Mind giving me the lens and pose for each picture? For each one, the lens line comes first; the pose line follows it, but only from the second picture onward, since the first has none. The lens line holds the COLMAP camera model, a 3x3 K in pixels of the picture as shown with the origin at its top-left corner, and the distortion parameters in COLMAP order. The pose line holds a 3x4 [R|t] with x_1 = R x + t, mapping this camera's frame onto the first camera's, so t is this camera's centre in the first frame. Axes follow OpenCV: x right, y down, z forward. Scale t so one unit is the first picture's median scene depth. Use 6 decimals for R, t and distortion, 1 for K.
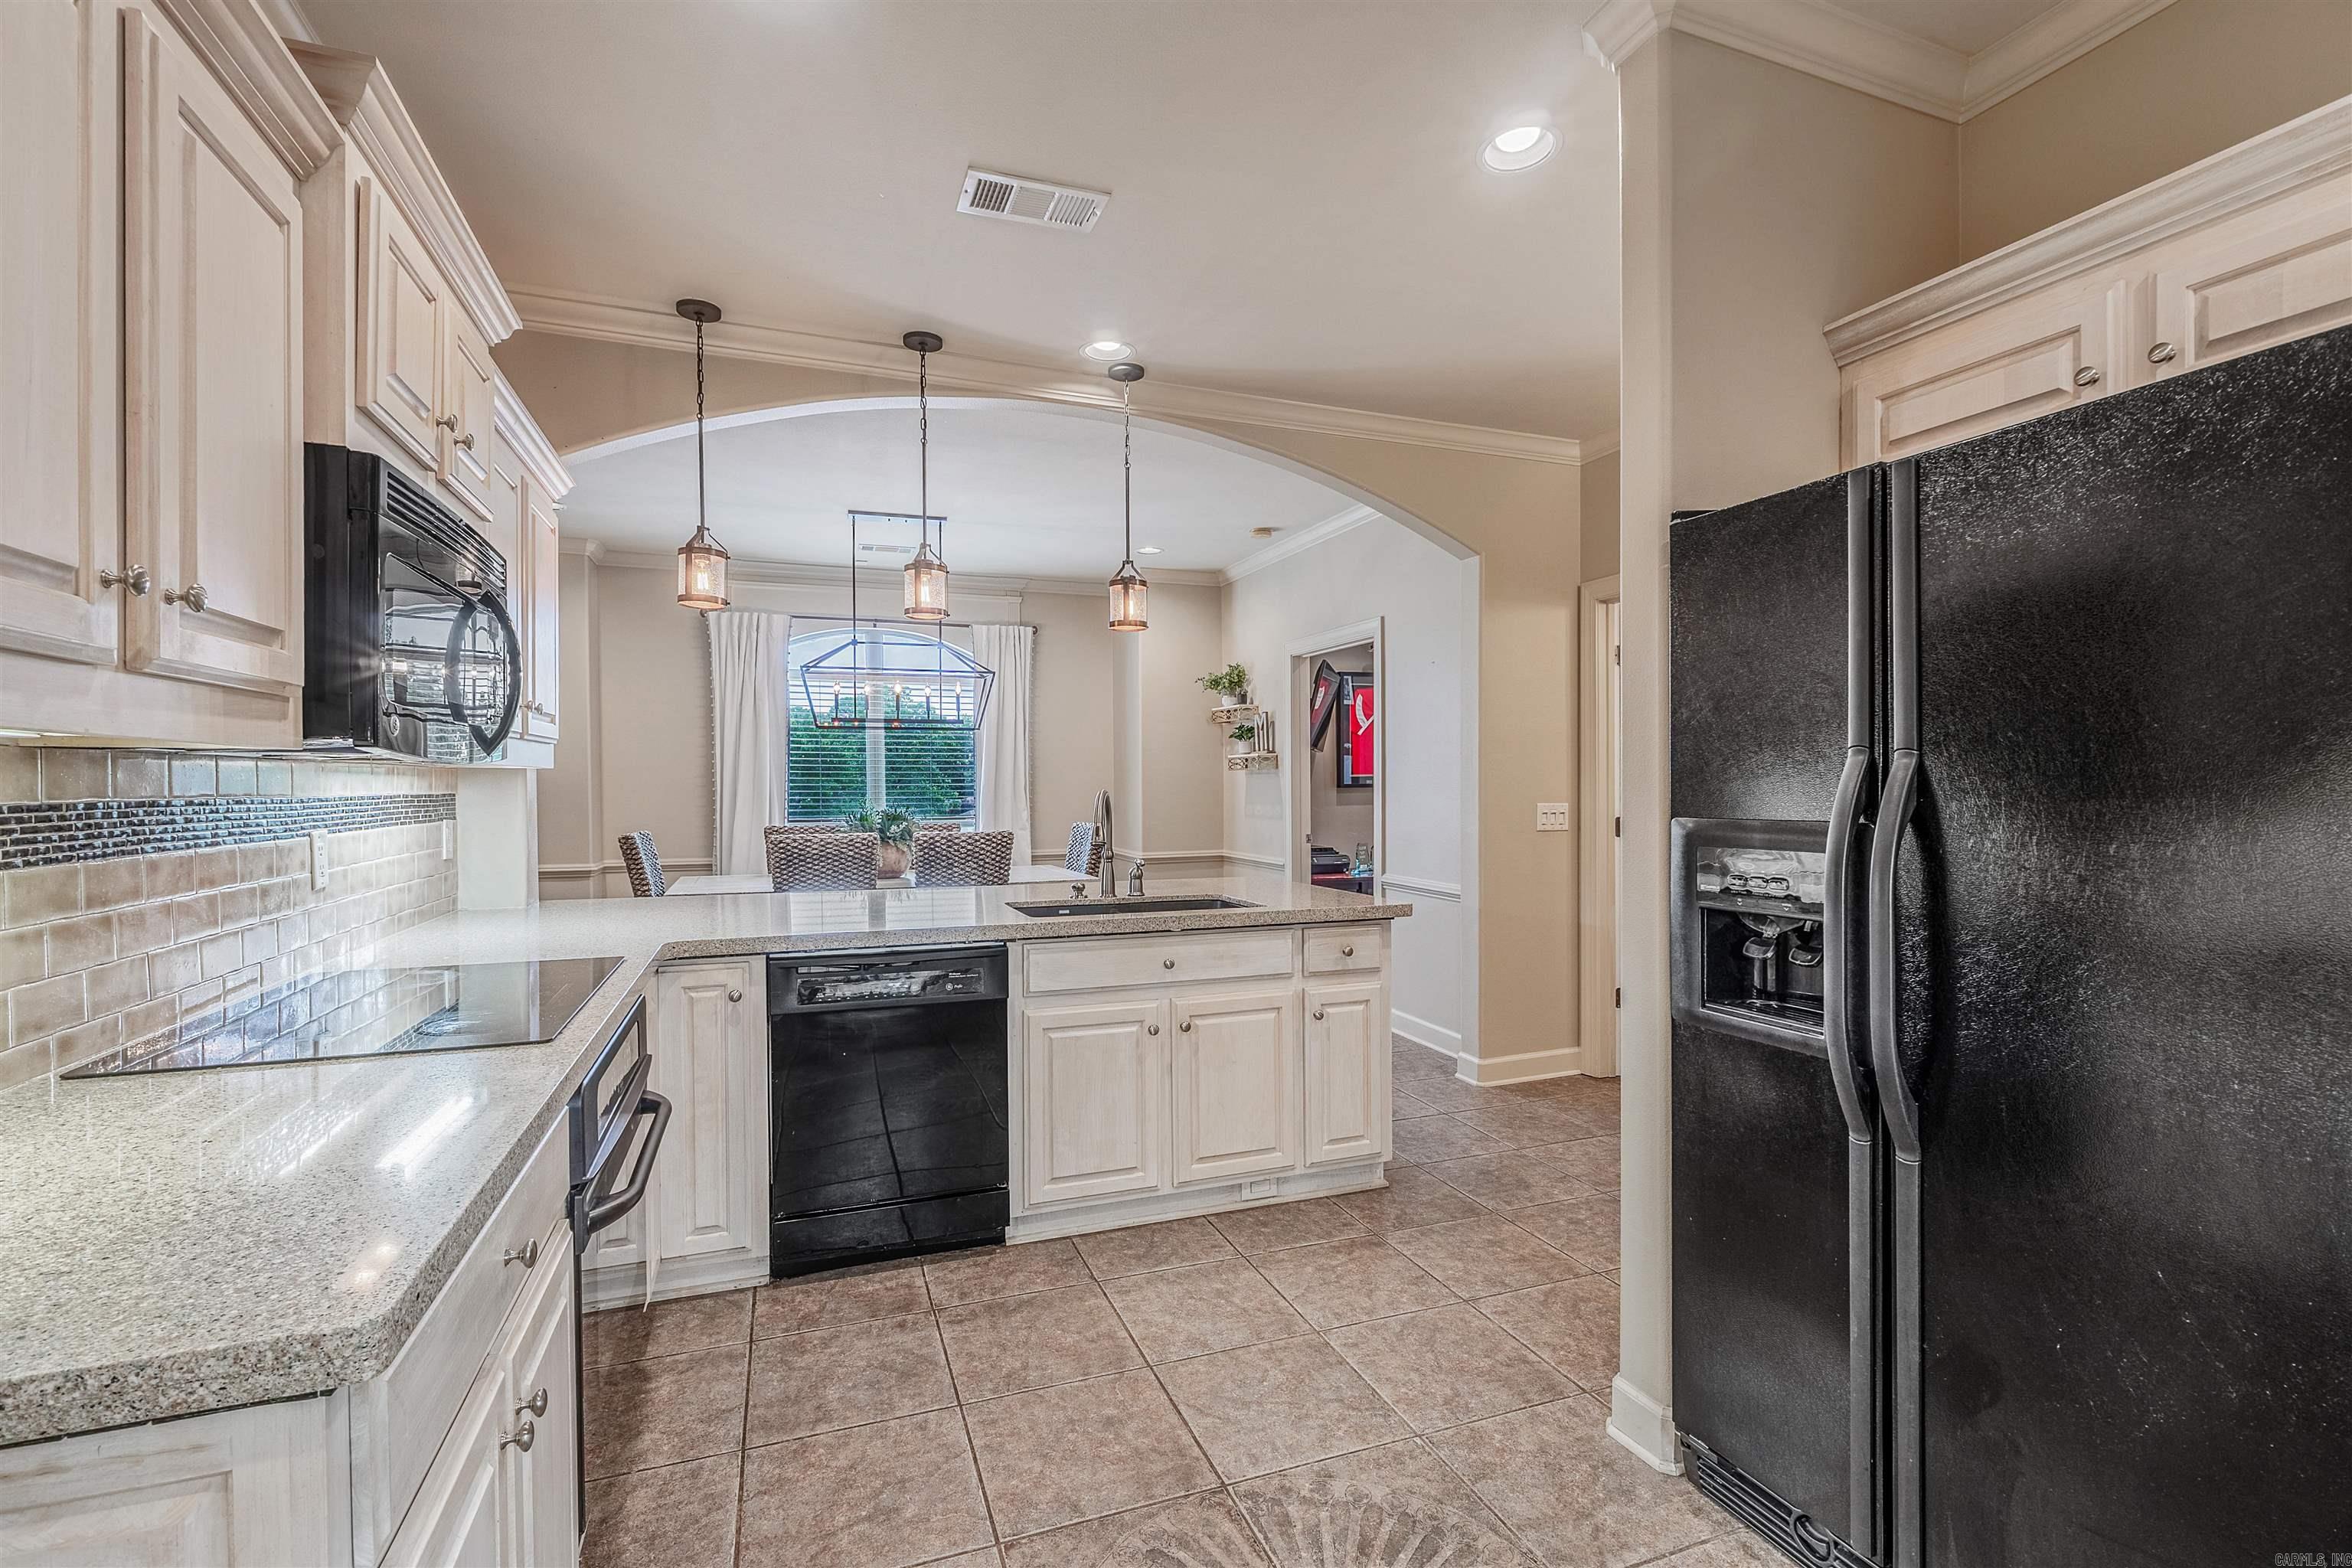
lens RADIAL K [[1030.2, 0, 1176.0], [0, 1030.2, 784.0], [0, 0, 1]] dist [0.000113, -0.000063]
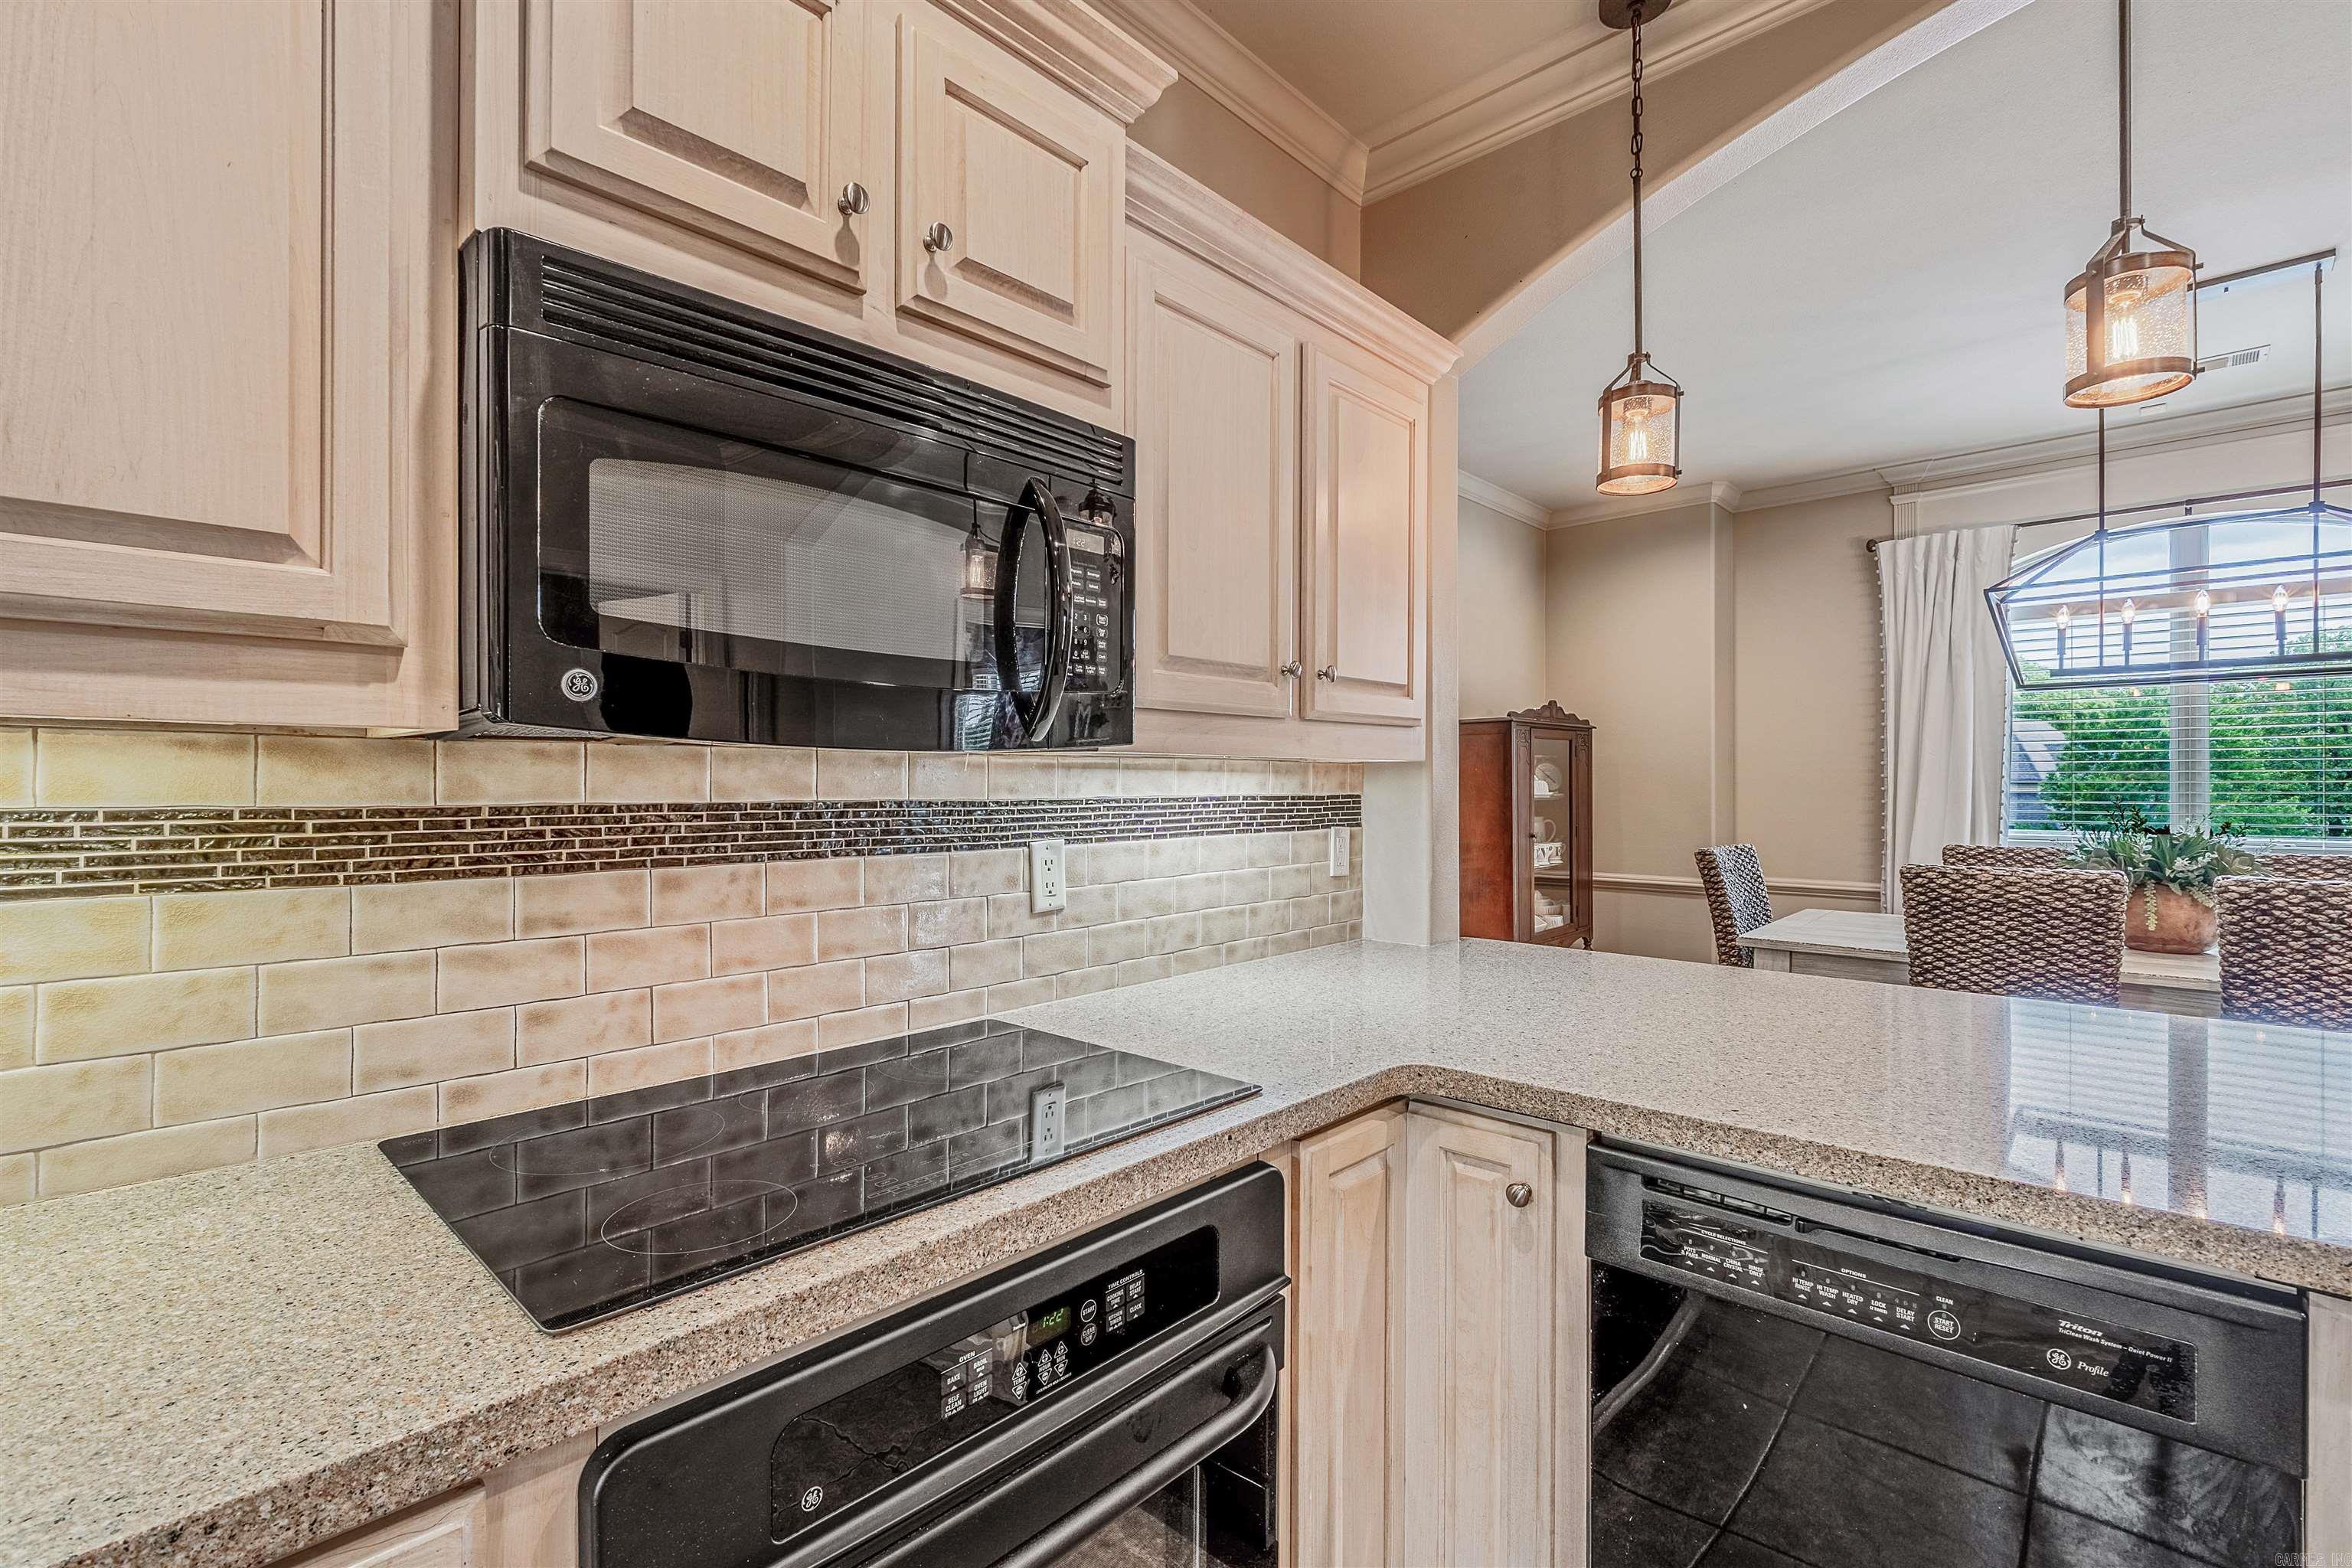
lens RADIAL K [[1043.8, 0, 1181.8], [0, 1043.8, 792.0], [0, 0, 1]] dist [-0.004265, -0.000457]
pose [[0.444740, 0.008668, -0.895618, -0.039264], [0.000386, 0.999951, 0.009869, 0.000000], [0.895659, -0.004735, 0.444715, 0.610928]]
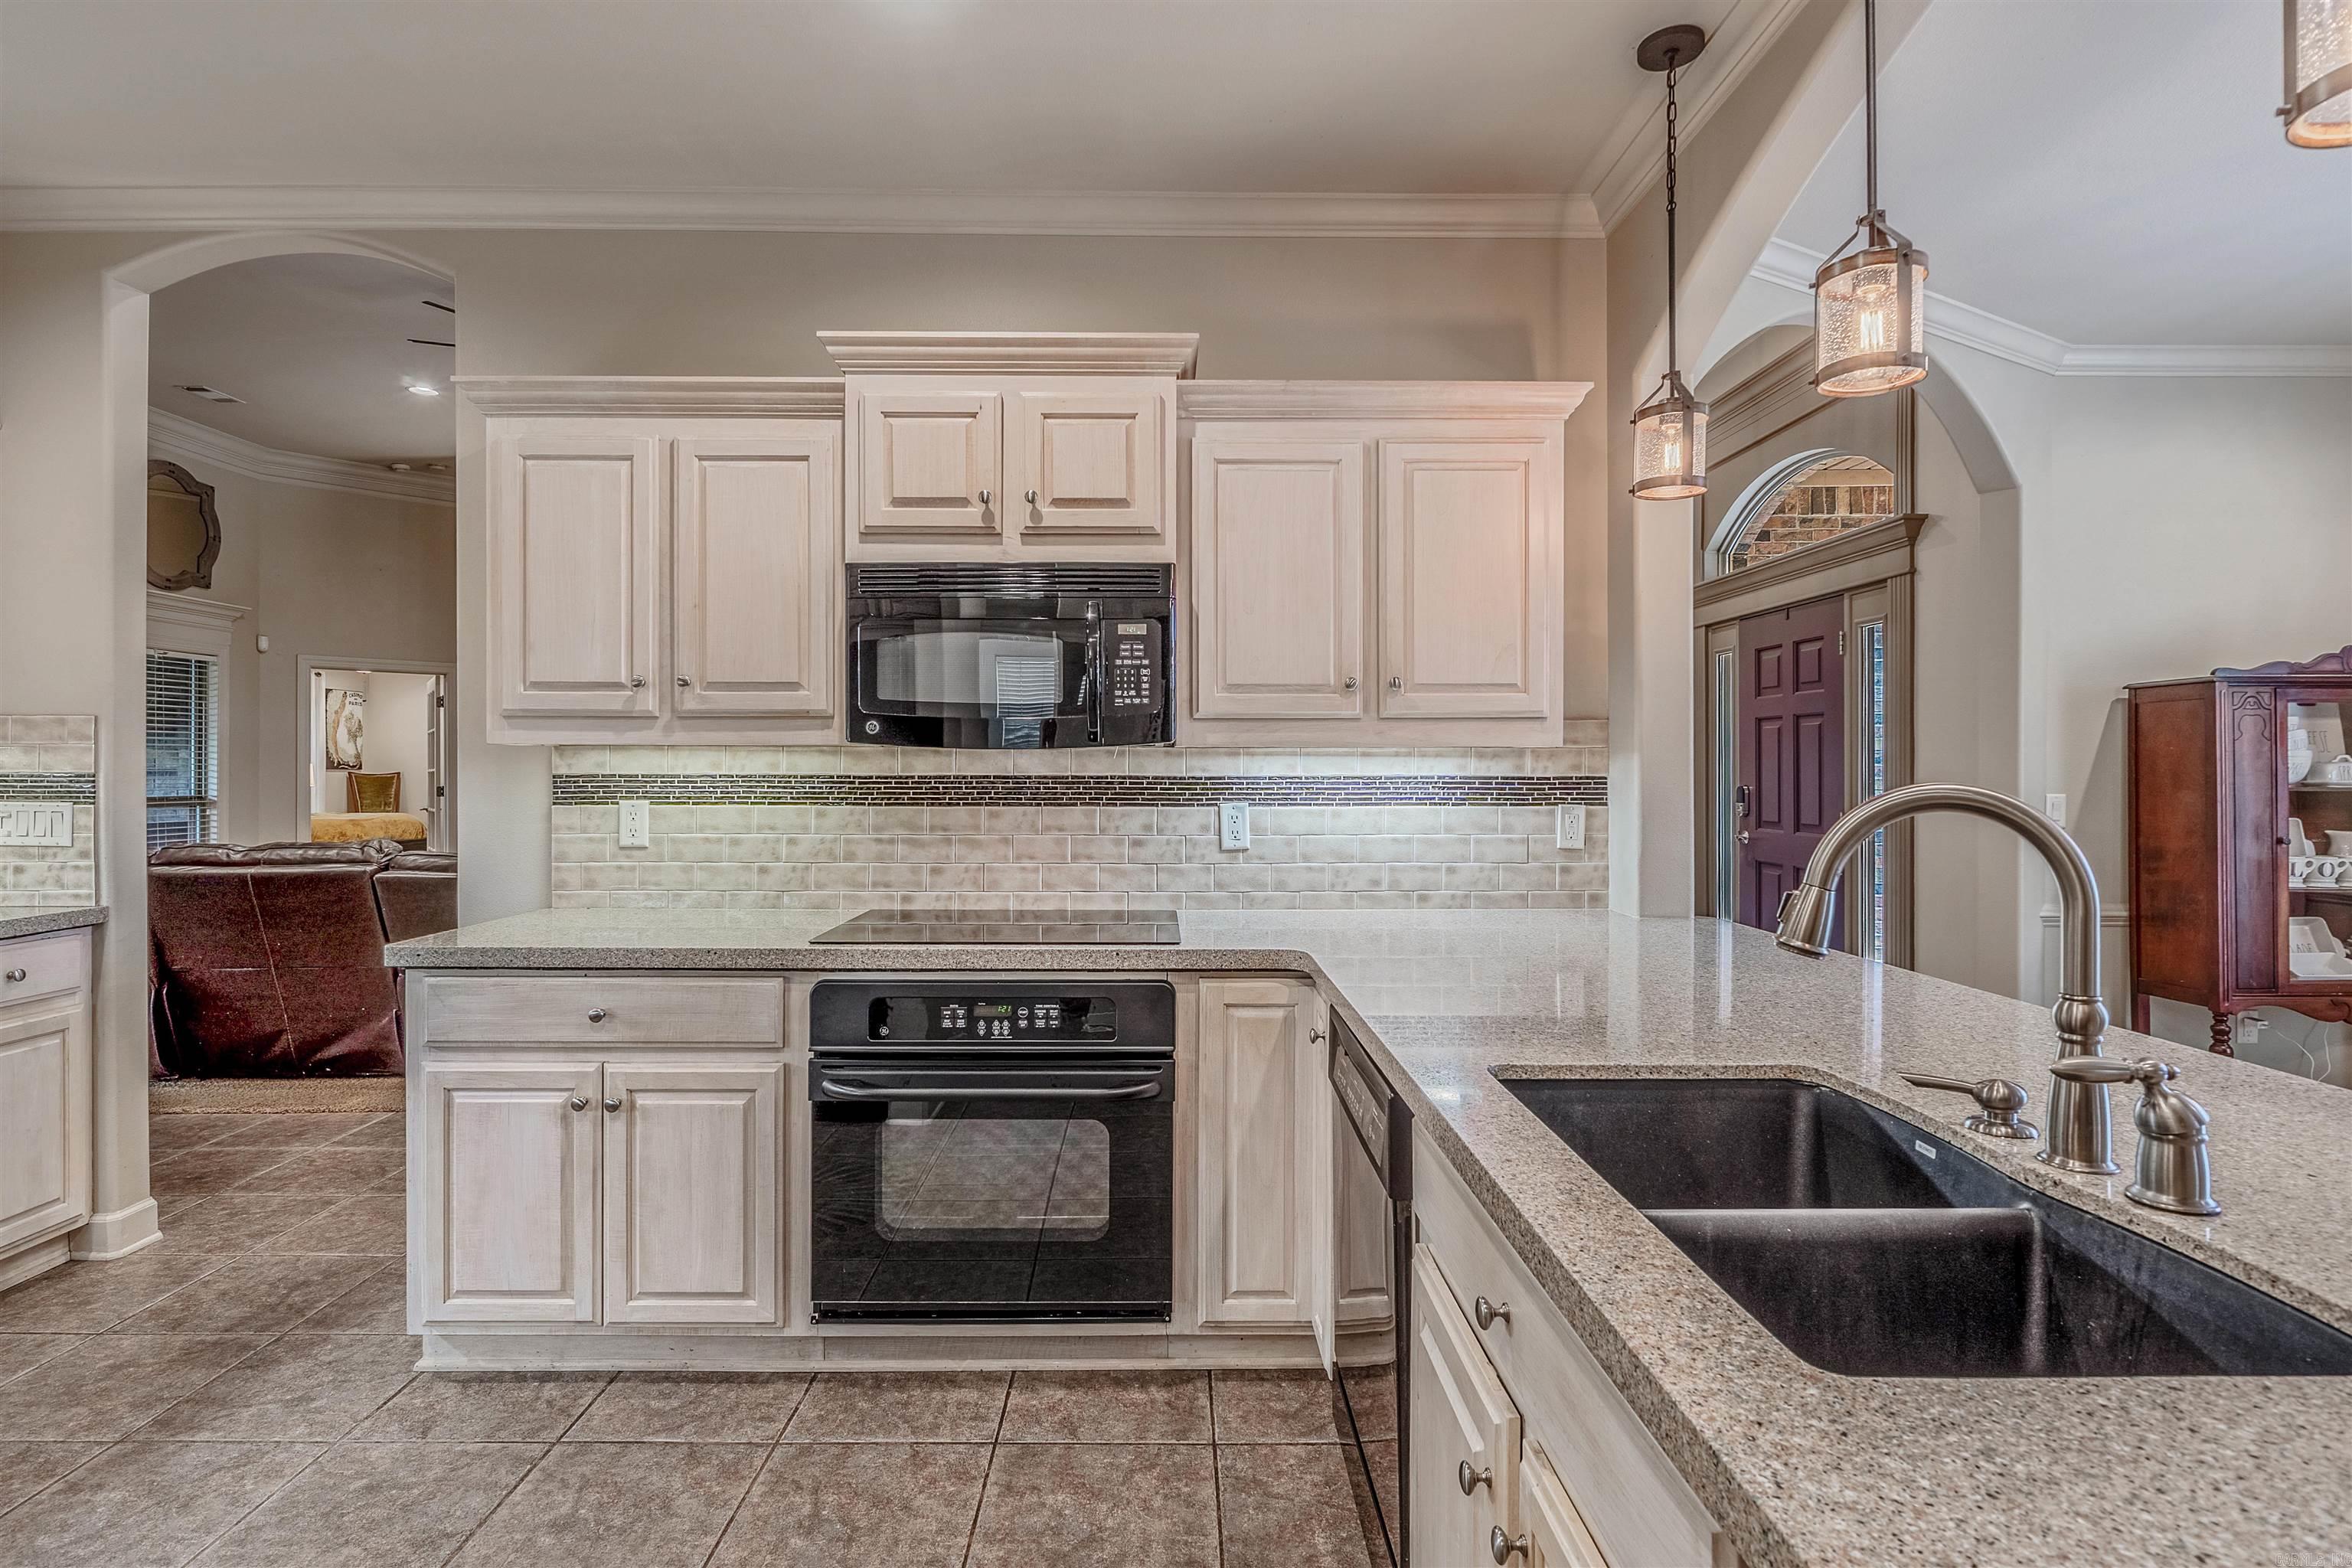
lens RADIAL K [[1172.2, 0, 1170.6], [0, 1172.2, 776.2], [0, 0, 1]] dist [-0.001039, -0.000238]
pose [[-0.349466, 0.006189, -0.936928, 0.433149], [0.000414, 0.999979, 0.006451, 0.004079], [0.936949, 0.001866, -0.349462, 1.192449]]
